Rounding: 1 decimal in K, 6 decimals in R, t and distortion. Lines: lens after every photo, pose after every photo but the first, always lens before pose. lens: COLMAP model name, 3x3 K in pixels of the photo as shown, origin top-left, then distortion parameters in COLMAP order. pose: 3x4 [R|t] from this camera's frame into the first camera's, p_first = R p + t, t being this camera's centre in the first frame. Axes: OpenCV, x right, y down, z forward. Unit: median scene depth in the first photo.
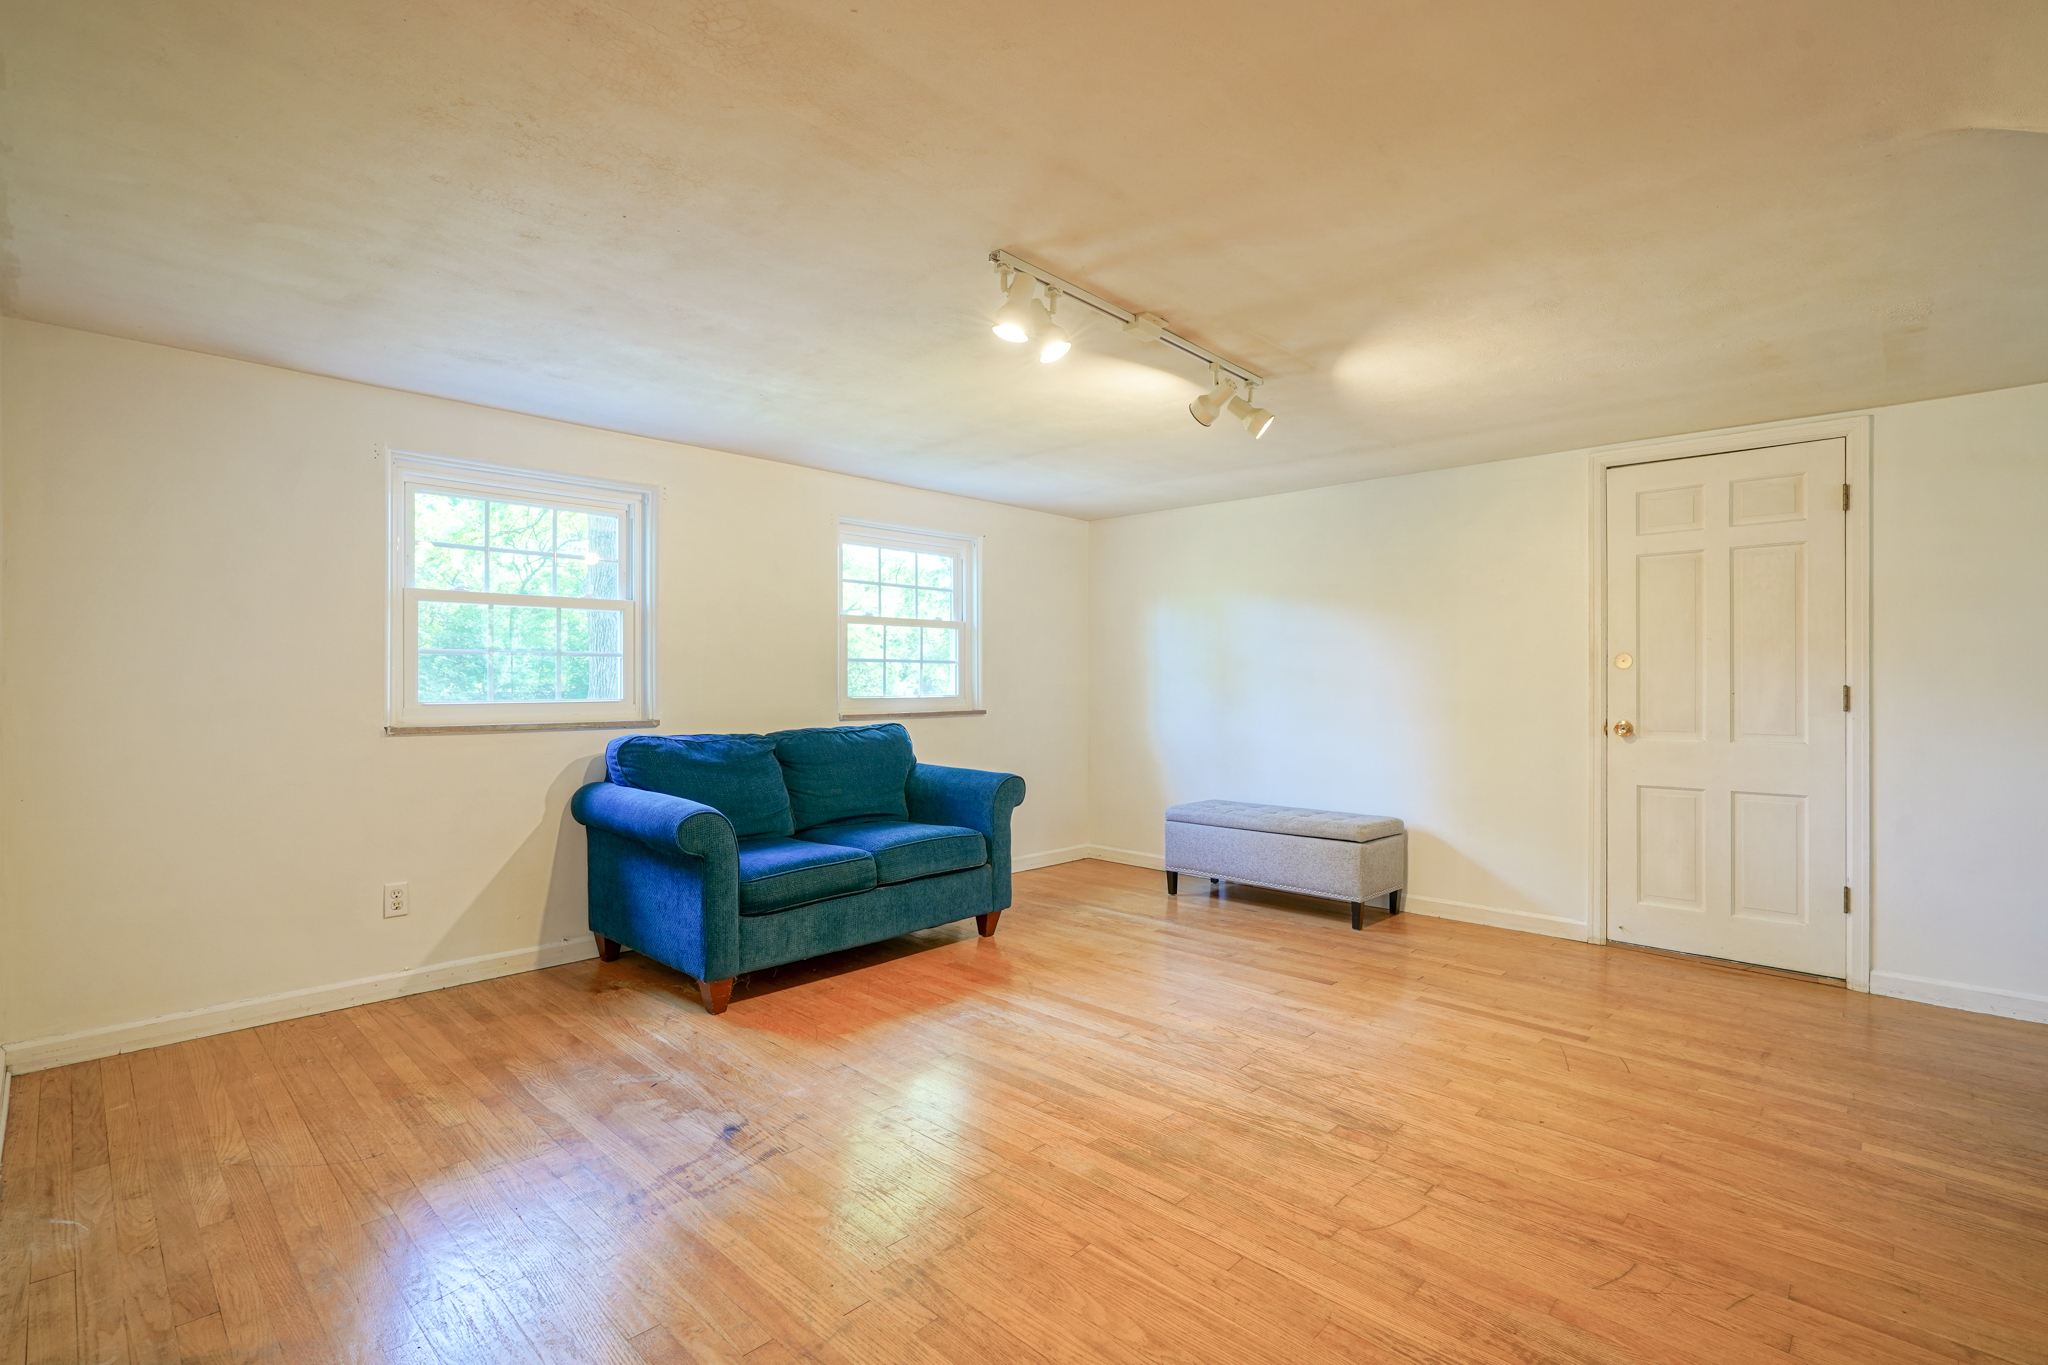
lens RADIAL K [[945.7, 0, 1019.1], [0, 945.7, 678.1], [0, 0, 1]] dist [-0.008045, 0.003133]
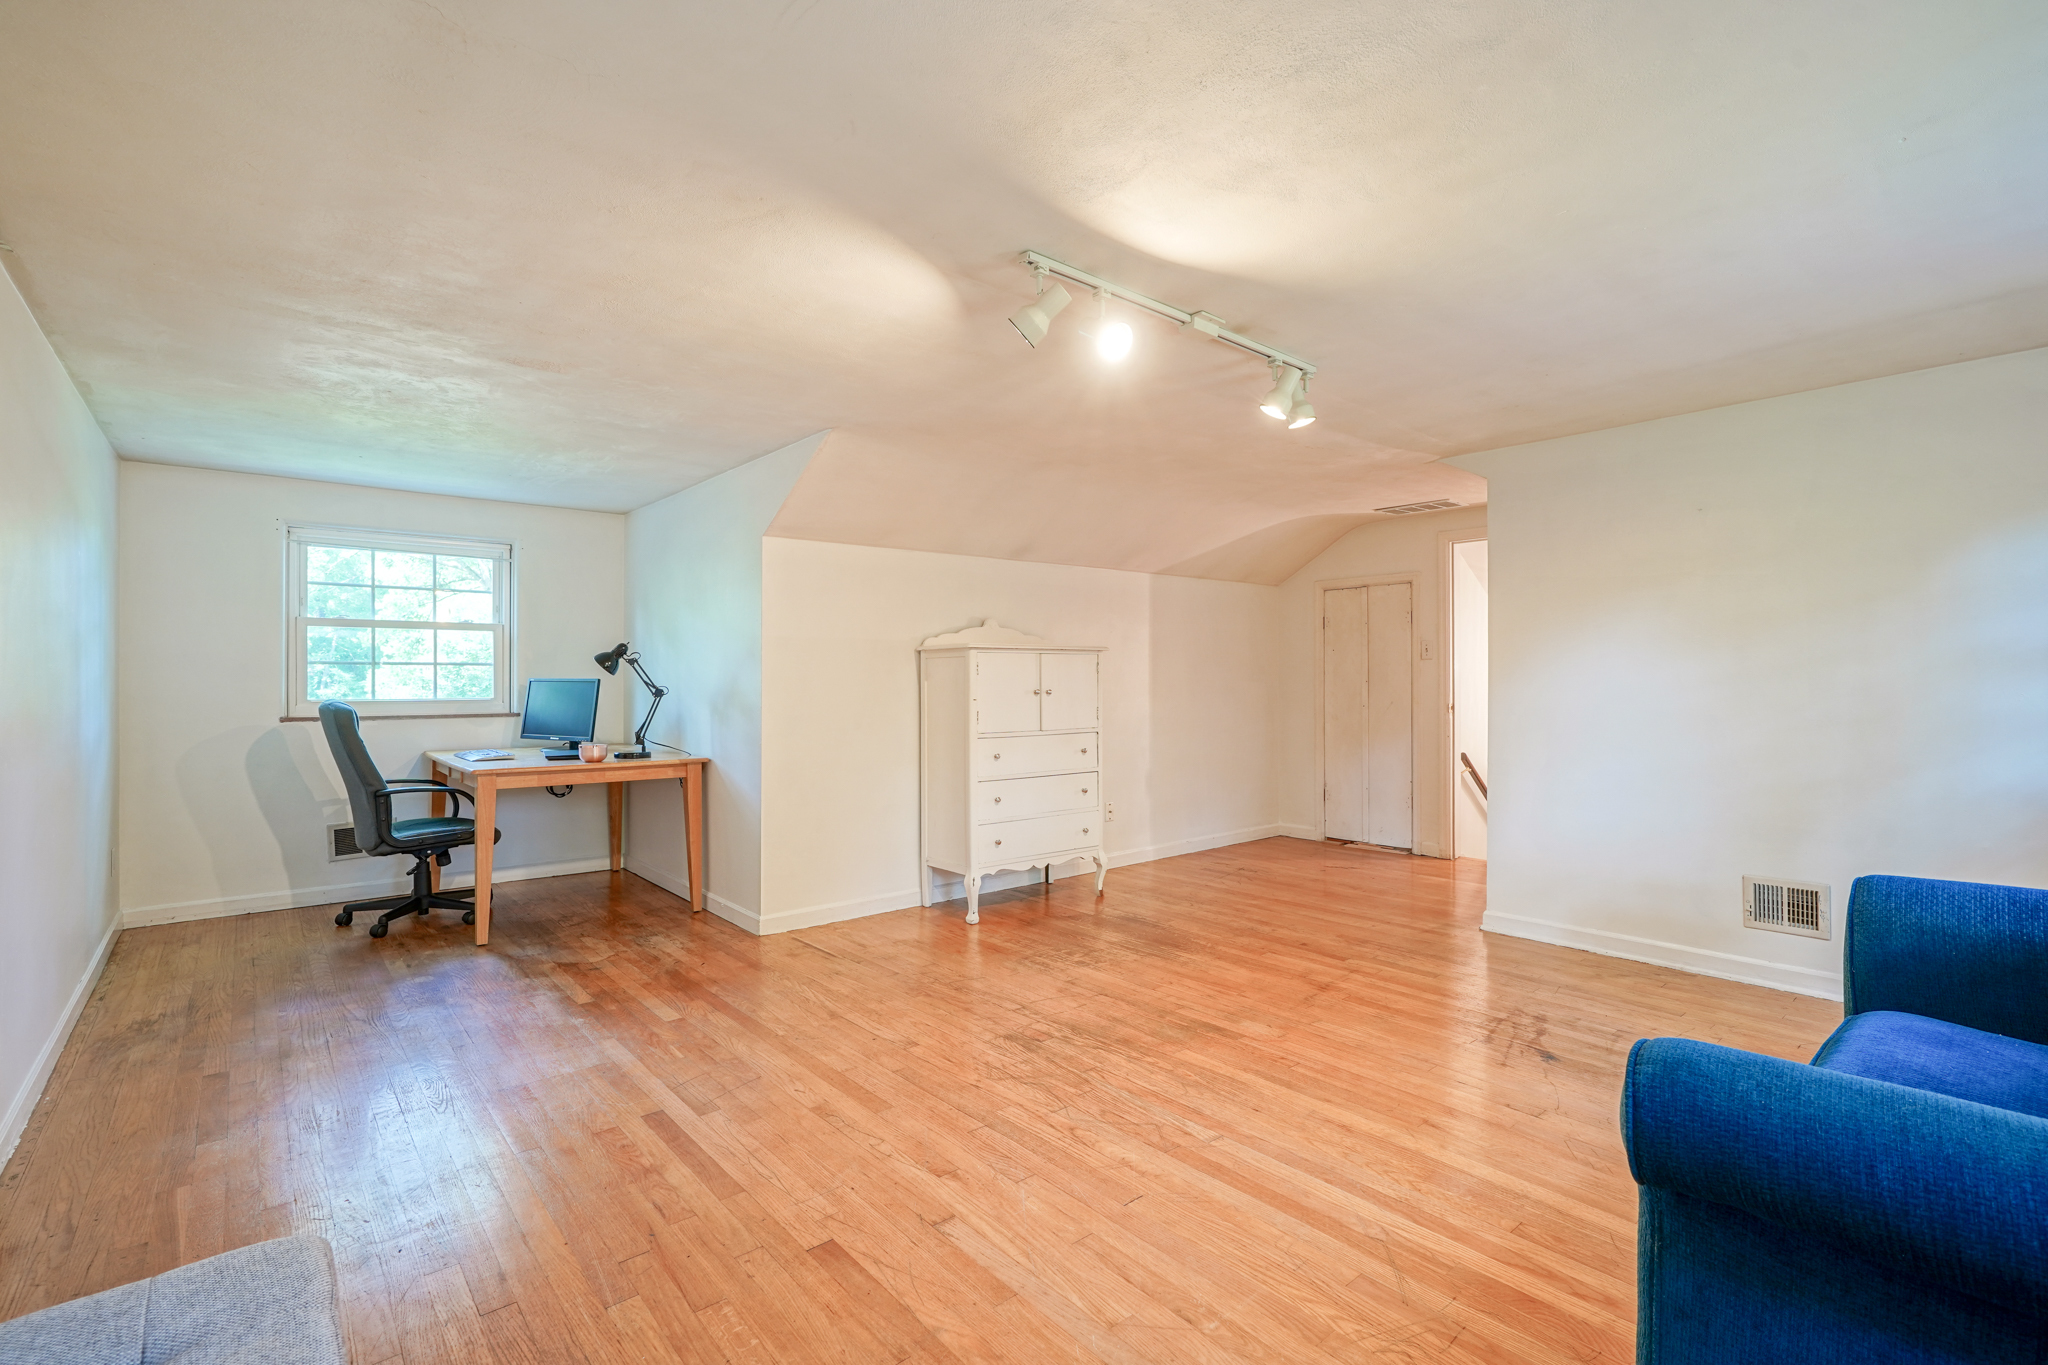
lens RADIAL K [[945.7, 0, 1019.1], [0, 945.7, 678.1], [0, 0, 1]] dist [-0.008045, 0.003133]
pose [[-0.995386, -0.001049, 0.095948, 0.234537], [-0.001814, 0.999967, -0.007883, 0.006659], [-0.095937, -0.008021, -0.995355, 2.112106]]
